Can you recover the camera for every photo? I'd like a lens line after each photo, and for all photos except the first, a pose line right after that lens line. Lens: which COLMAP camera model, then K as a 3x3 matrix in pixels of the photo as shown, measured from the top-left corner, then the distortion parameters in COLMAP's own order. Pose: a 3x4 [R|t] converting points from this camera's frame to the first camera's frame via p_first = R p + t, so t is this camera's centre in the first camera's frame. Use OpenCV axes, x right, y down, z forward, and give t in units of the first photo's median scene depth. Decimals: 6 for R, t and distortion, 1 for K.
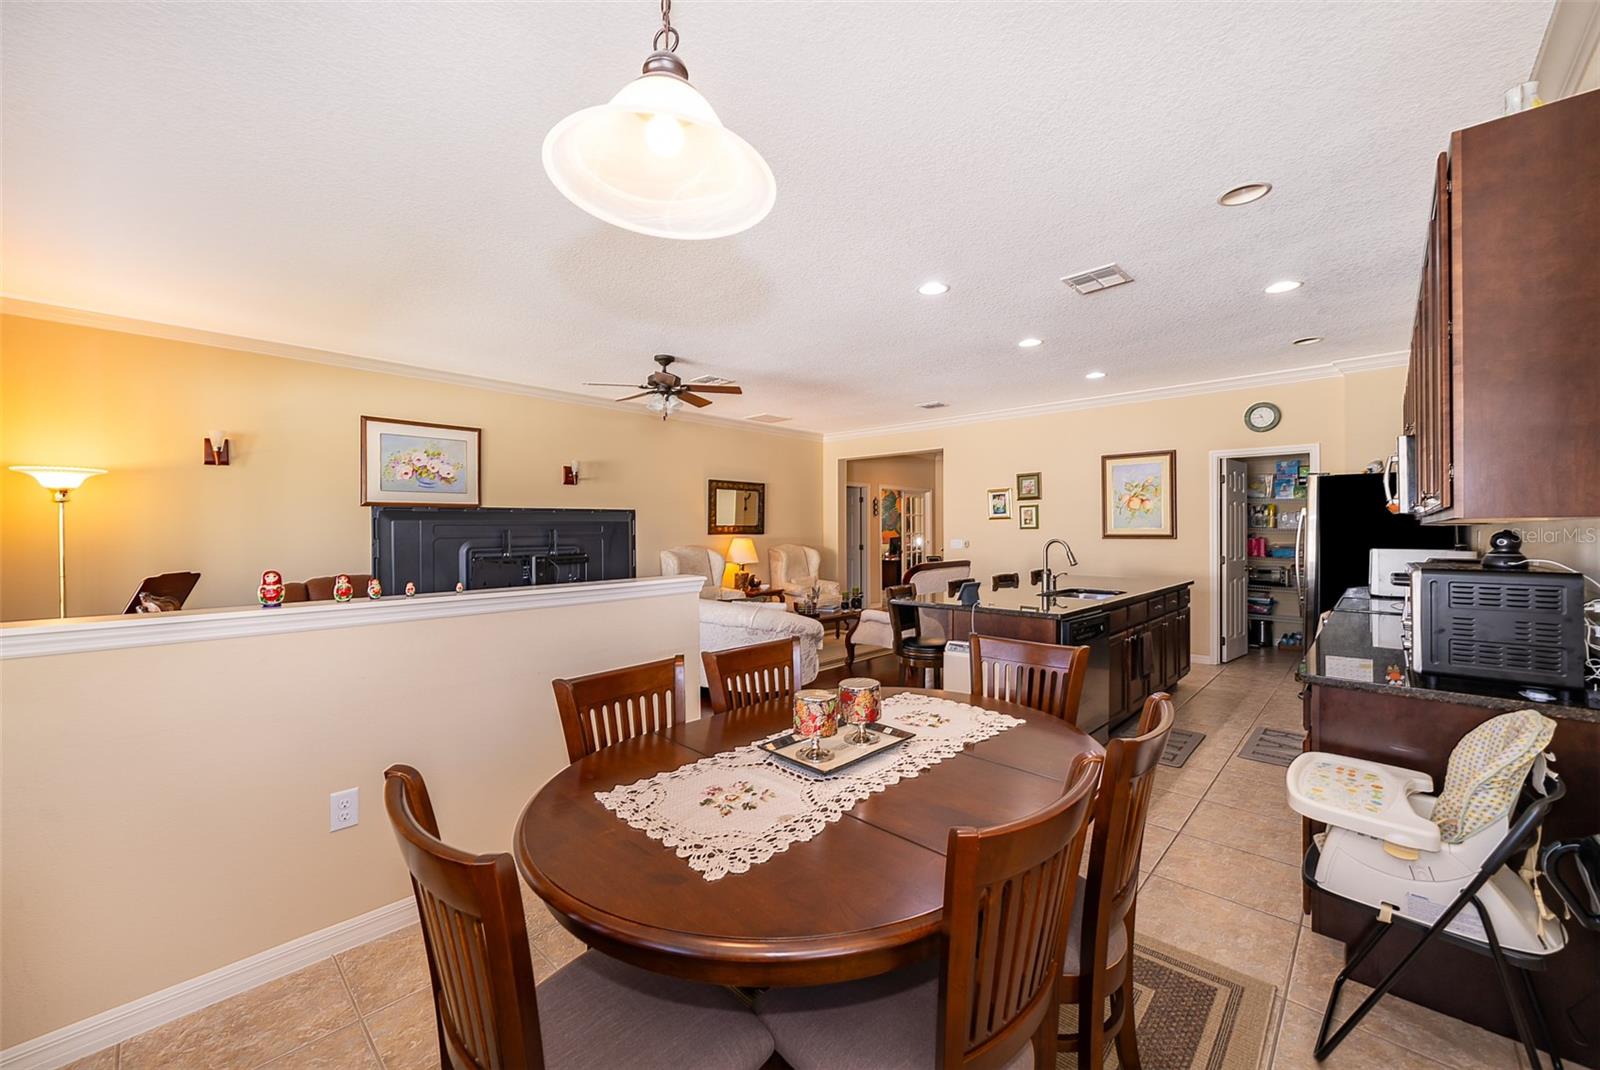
lens RADIAL K [[622.3, 0, 812.4], [0, 622.3, 518.5], [0, 0, 1]] dist [-0.002555, -0.000087]
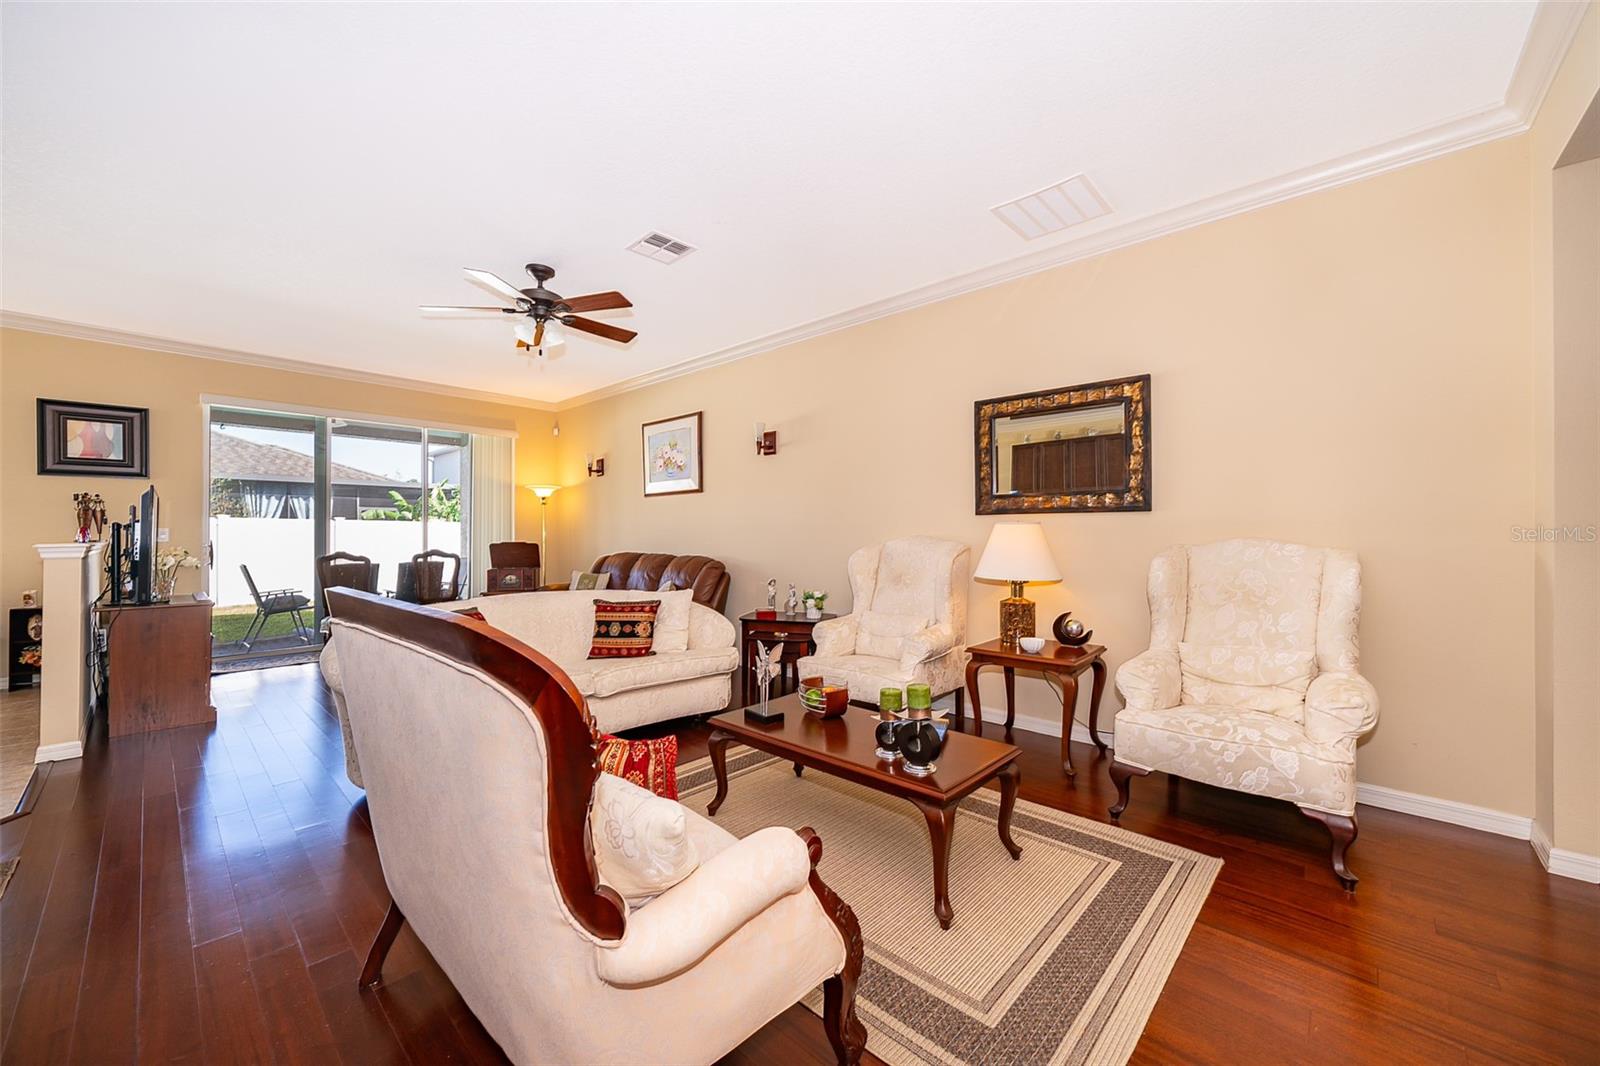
lens RADIAL K [[622.3, 0, 778.7], [0, 622.3, 536.9], [0, 0, 1]] dist [-0.002555, -0.000087]
pose [[-0.033904, 0.004765, -0.999414, 0.326142], [0.019901, 0.999794, 0.004092, 0.038392], [0.999227, -0.019751, -0.033991, 0.857789]]
